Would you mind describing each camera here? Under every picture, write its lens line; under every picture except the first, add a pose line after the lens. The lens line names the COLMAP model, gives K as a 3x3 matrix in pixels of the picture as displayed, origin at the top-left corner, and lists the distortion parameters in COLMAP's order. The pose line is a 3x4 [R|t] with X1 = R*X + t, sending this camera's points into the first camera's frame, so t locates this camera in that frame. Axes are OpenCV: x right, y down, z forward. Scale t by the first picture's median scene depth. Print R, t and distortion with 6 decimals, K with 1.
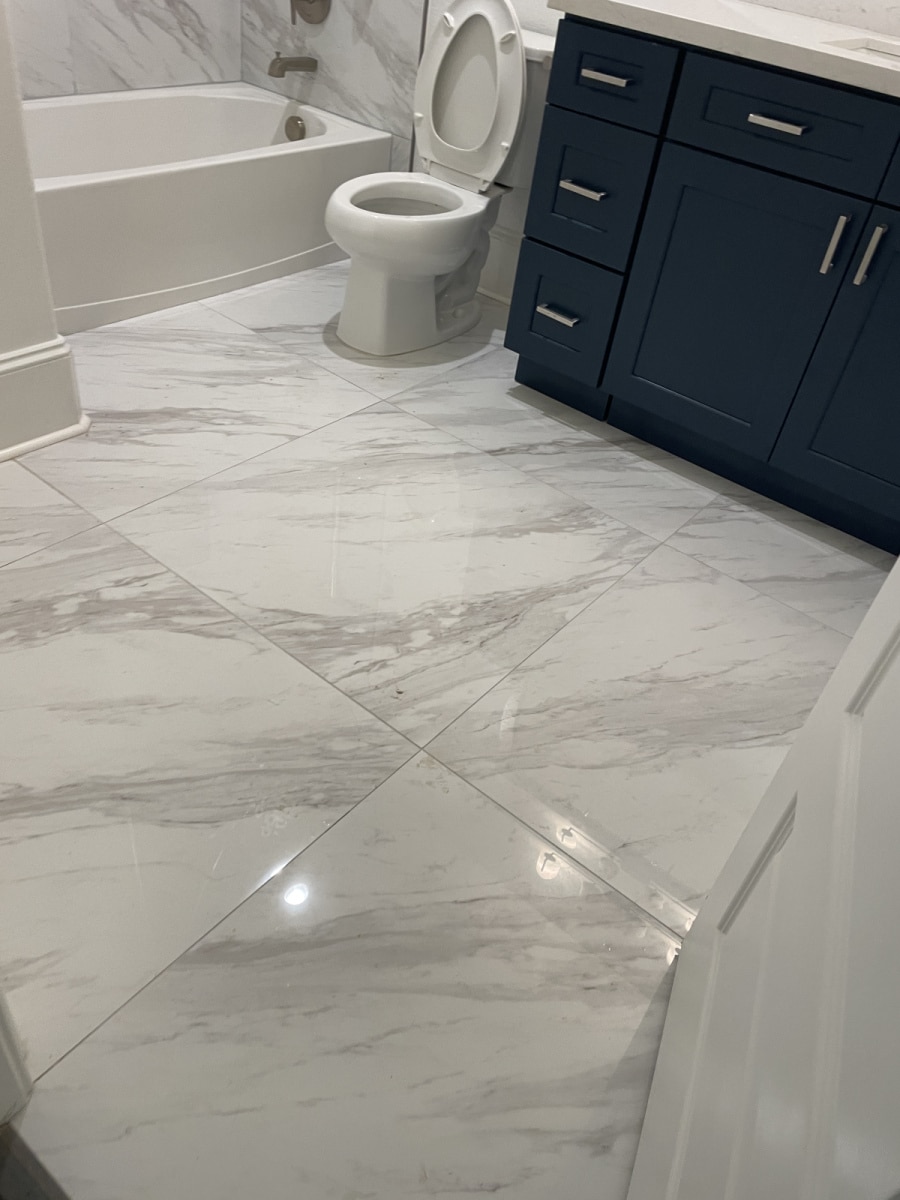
lens RADIAL K [[909.4, 0, 449.3], [0, 909.4, 589.6], [0, 0, 1]] dist [0.106005, -0.129829]
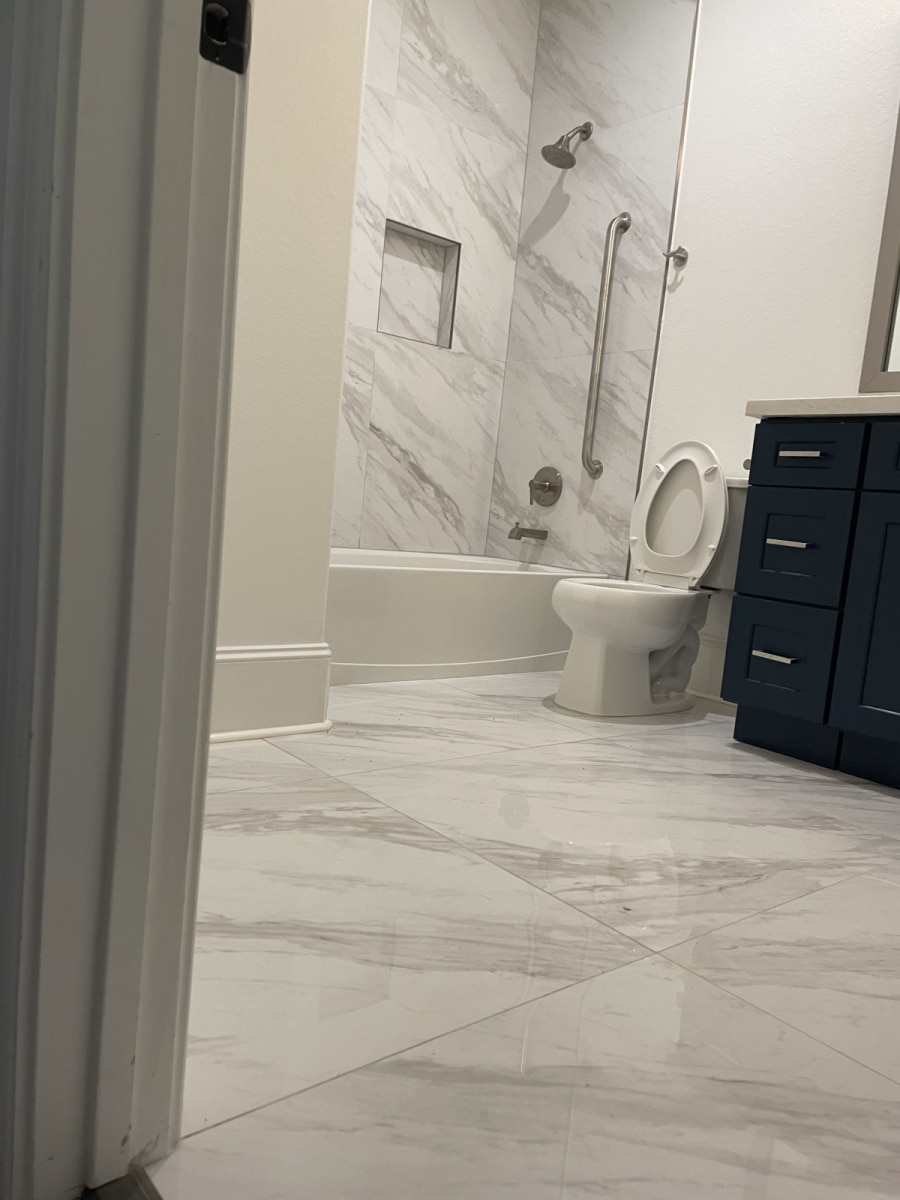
lens RADIAL K [[909.4, 0, 462.2], [0, 909.4, 606.1], [0, 0, 1]] dist [0.106005, -0.129829]
pose [[0.980740, -0.009002, -0.195113, -0.031519], [-0.101294, 0.830663, -0.547483, 0.333614], [0.167001, 0.556702, 0.813753, 0.084263]]
